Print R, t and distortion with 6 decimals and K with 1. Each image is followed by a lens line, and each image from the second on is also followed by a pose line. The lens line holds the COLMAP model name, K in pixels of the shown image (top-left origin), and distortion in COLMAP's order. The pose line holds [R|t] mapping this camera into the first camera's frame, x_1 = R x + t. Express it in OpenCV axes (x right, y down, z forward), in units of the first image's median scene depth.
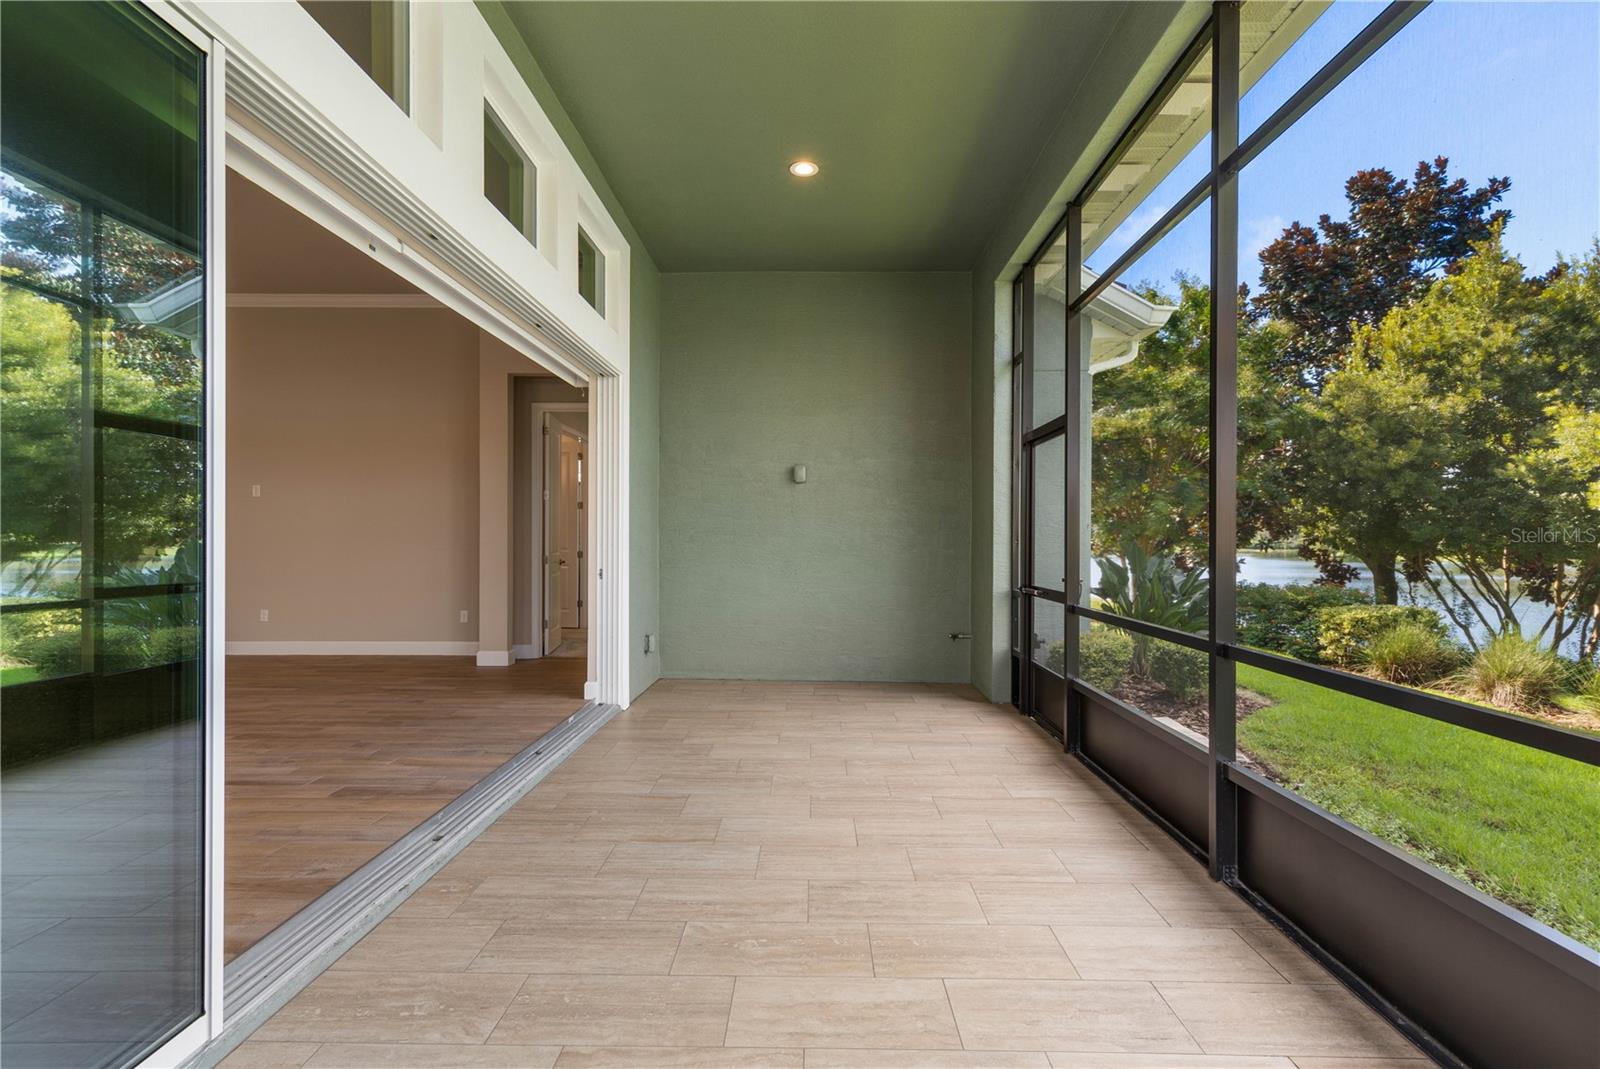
lens RADIAL K [[724.9, 0, 811.3], [0, 724.9, 541.1], [0, 0, 1]] dist [0.008067, -0.000211]
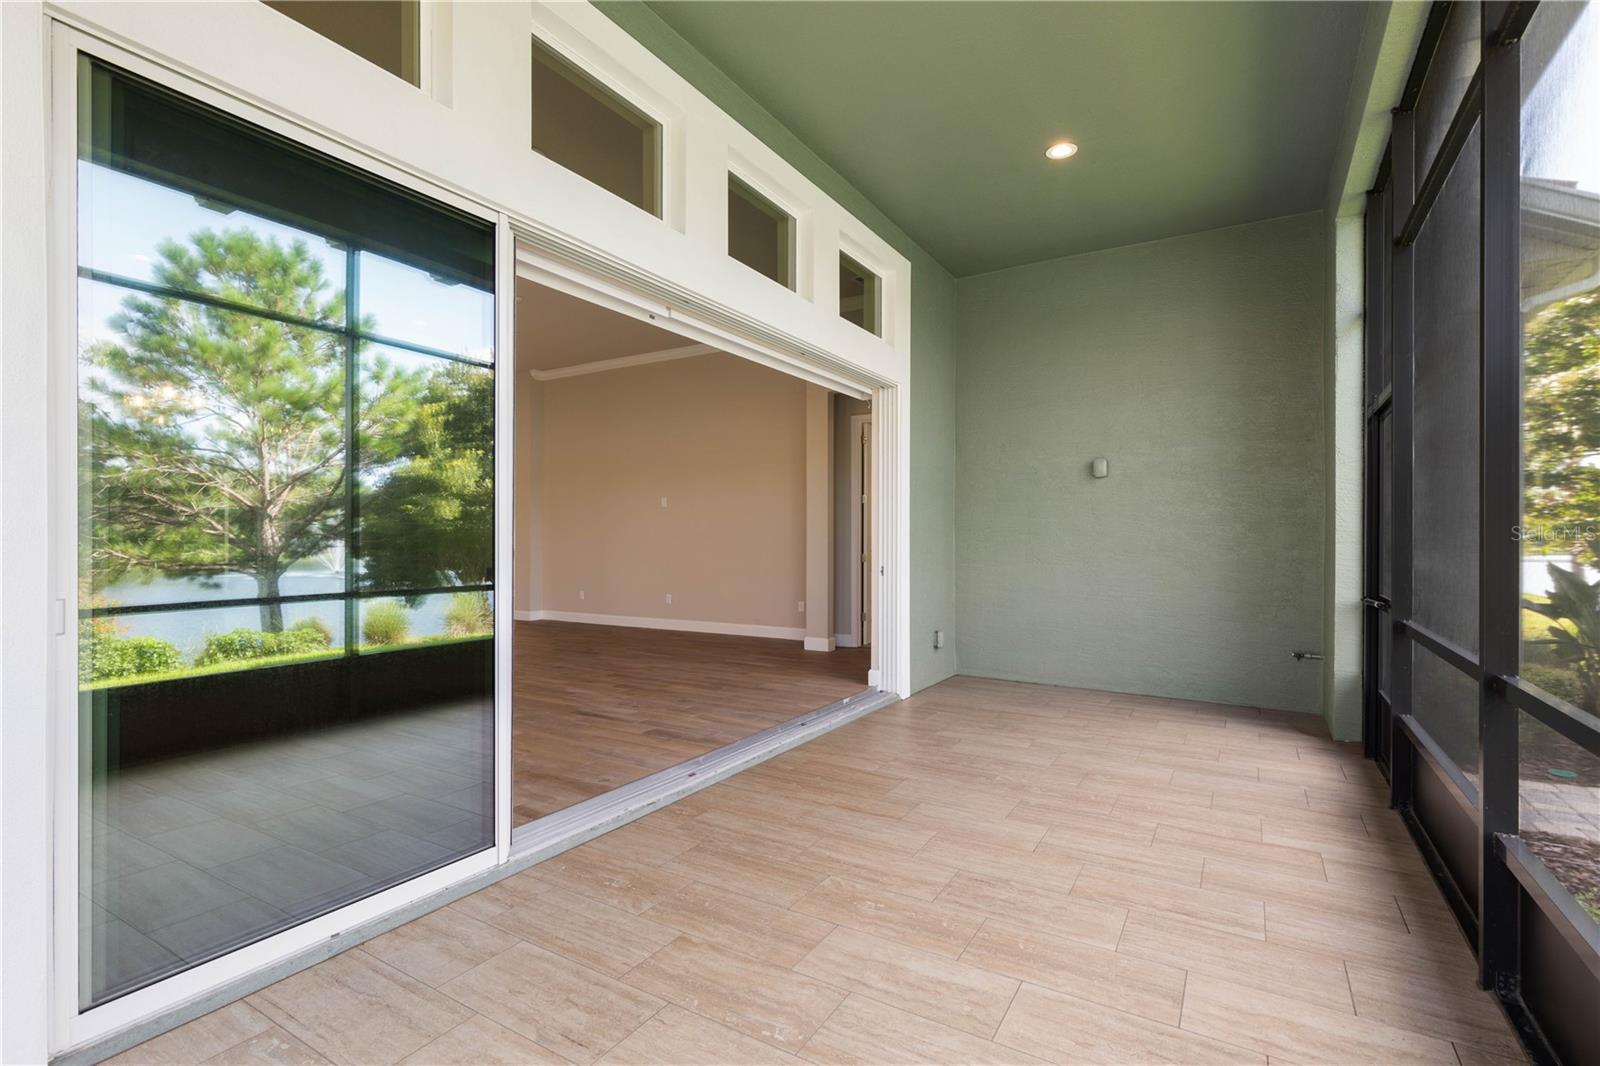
lens RADIAL K [[741.3, 0, 820.0], [0, 741.3, 542.9], [0, 0, 1]] dist [-0.000778, -0.000785]
pose [[0.866017, -0.000318, -0.500014, 0.207170], [0.001319, 0.999998, 0.001648, 0.001640], [0.500013, -0.002087, 0.866016, -0.004095]]
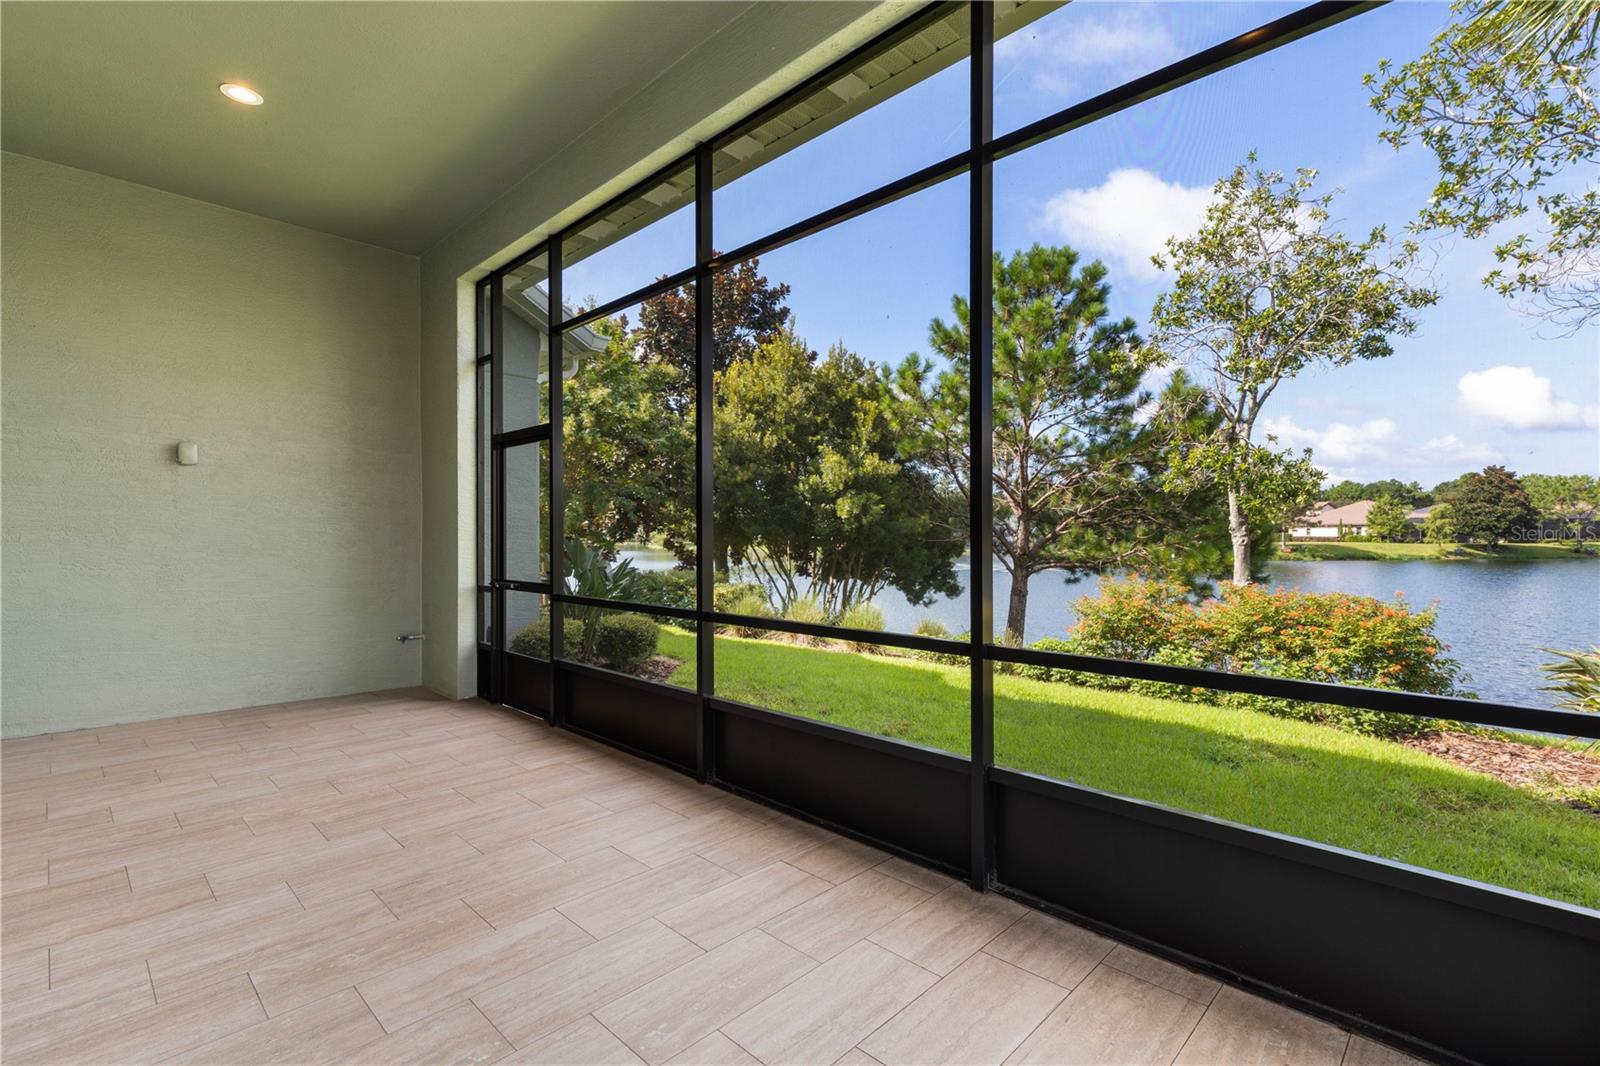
lens RADIAL K [[724.9, 0, 811.3], [0, 724.9, 539.6], [0, 0, 1]] dist [0.008067, -0.000211]
pose [[0.685347, -0.007862, 0.728175, -0.181357], [0.003989, 0.999967, 0.007041, -0.002817], [-0.728206, -0.001921, 0.685356, -0.054833]]
